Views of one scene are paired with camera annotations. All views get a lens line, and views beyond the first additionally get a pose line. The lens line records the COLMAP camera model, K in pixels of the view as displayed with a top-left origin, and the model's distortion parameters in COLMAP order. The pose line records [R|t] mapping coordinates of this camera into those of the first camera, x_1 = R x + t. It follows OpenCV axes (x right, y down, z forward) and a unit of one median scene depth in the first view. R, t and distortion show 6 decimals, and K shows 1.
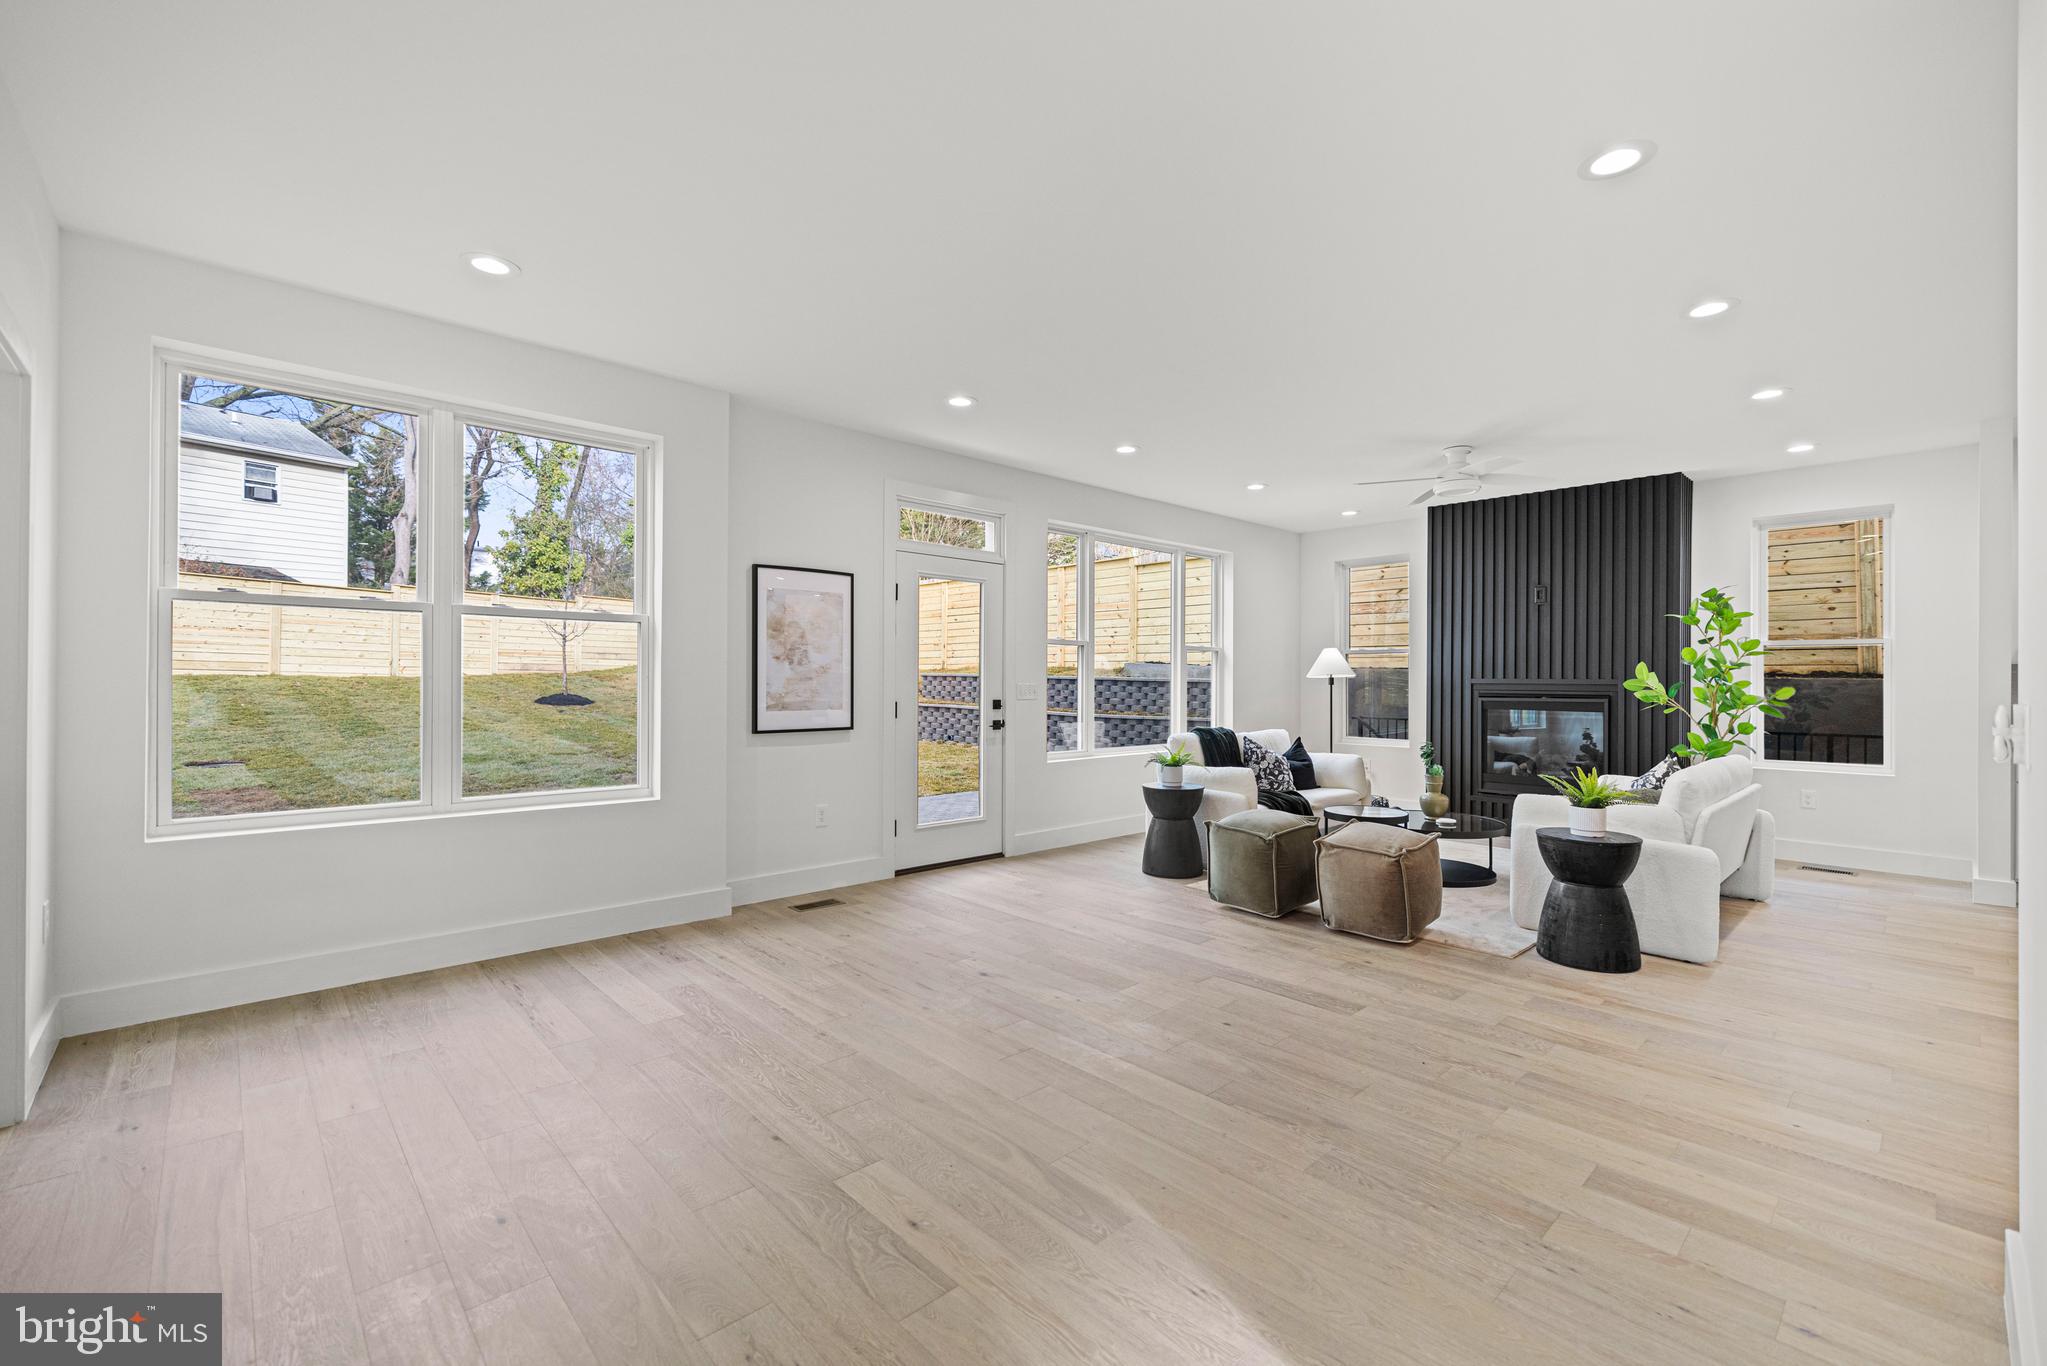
lens RADIAL K [[873.0, 0, 1020.2], [0, 873.0, 680.1], [0, 0, 1]] dist [-0.002417, -0.000251]
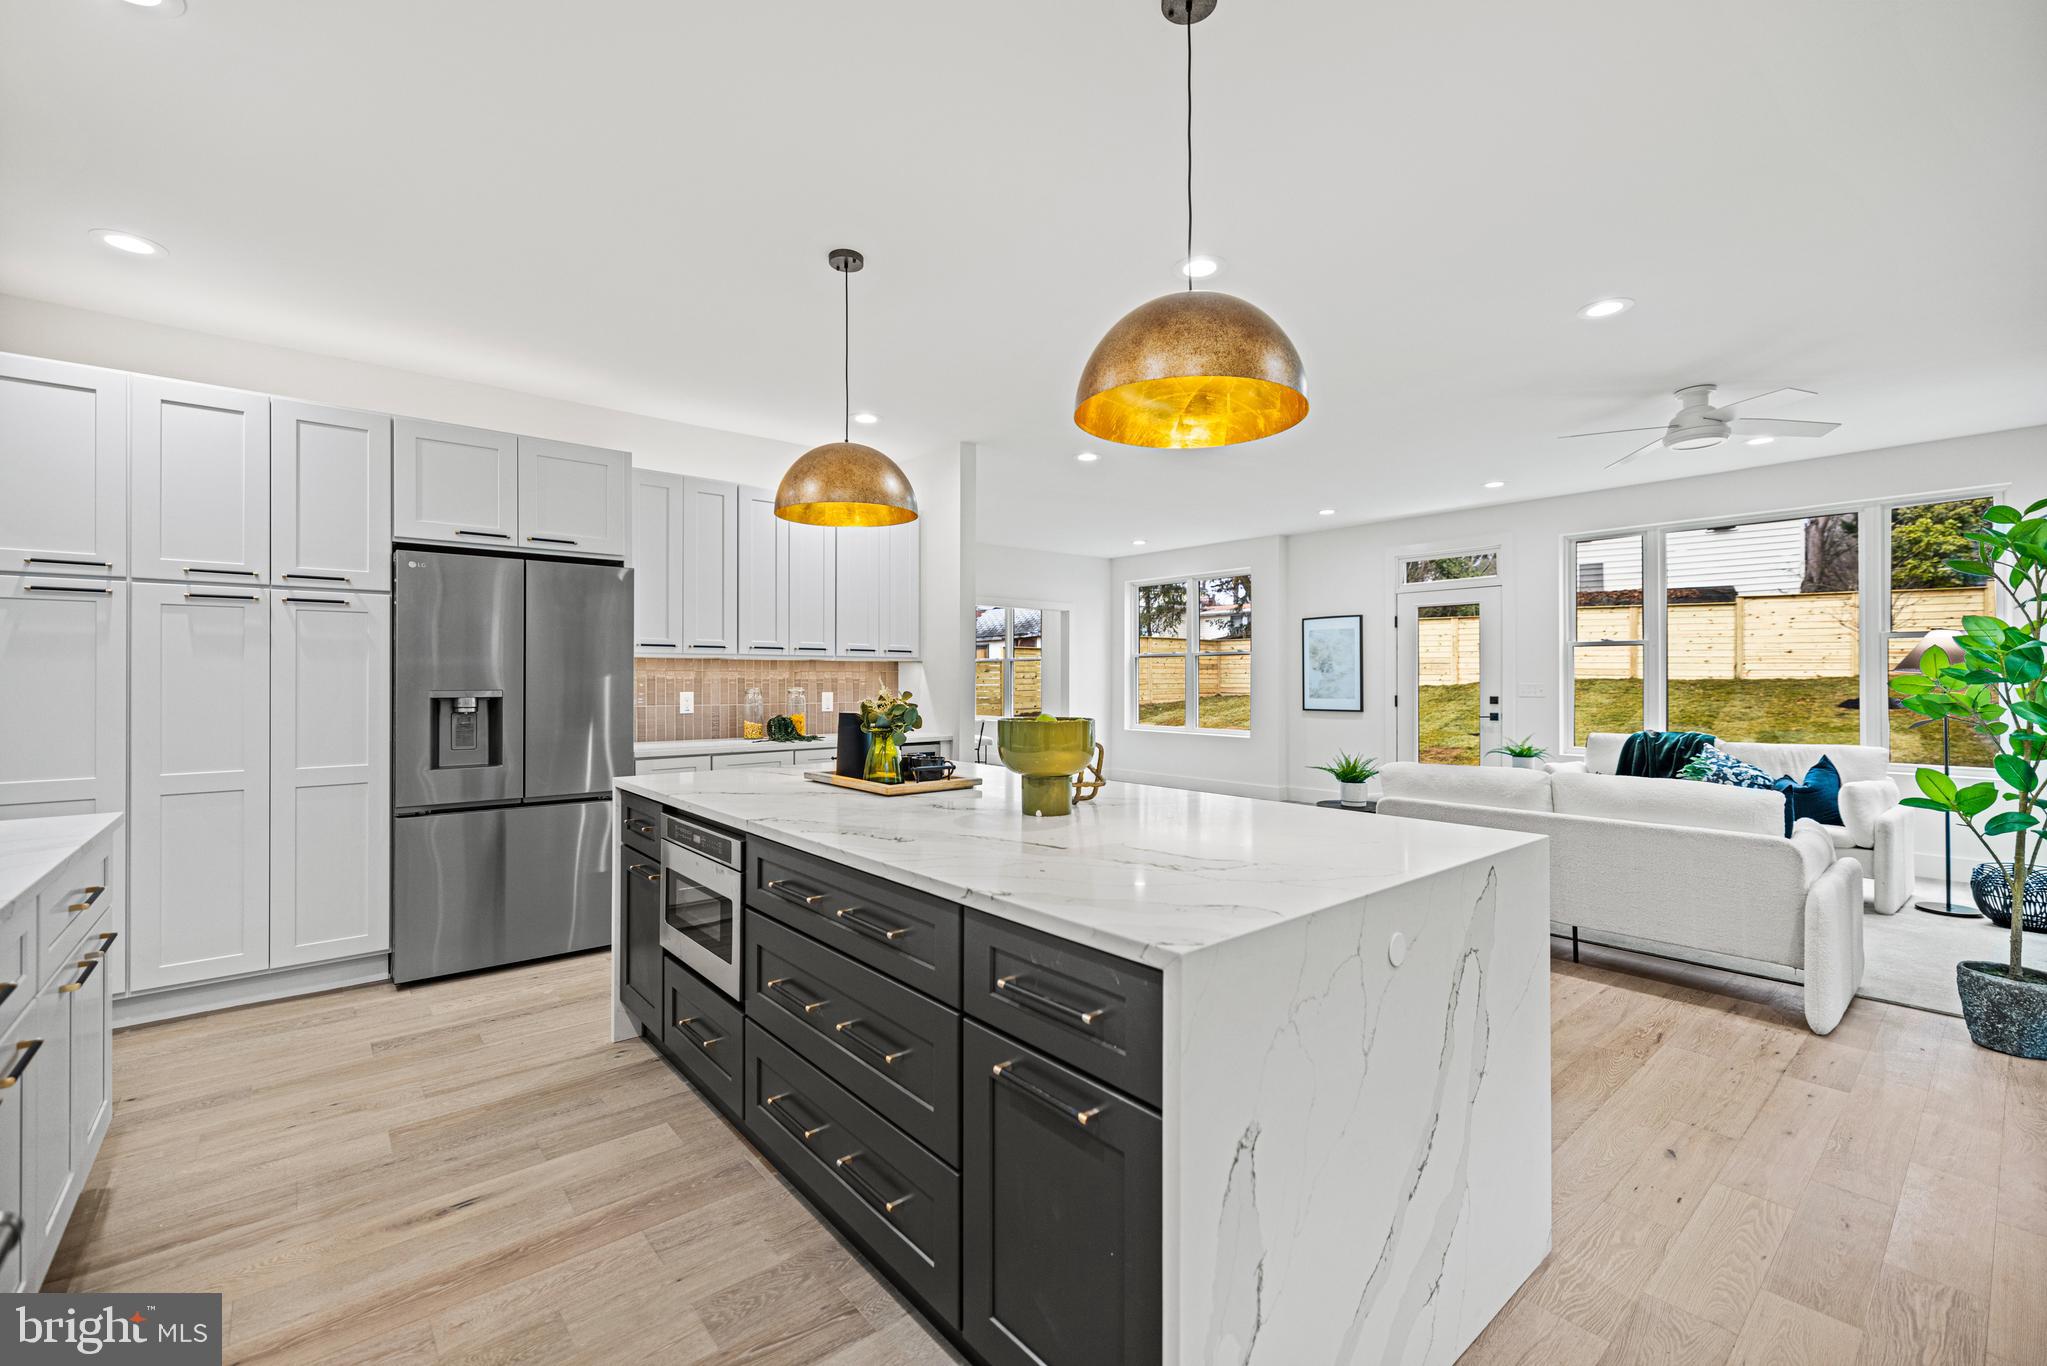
lens RADIAL K [[873.0, 0, 1016.7], [0, 873.0, 678.6], [0, 0, 1]] dist [-0.002417, -0.000251]
pose [[-0.039455, -0.005103, -0.999208, 1.477468], [-0.000009, 0.999987, -0.005106, 0.003771], [0.999221, -0.000193, -0.039454, 0.439713]]
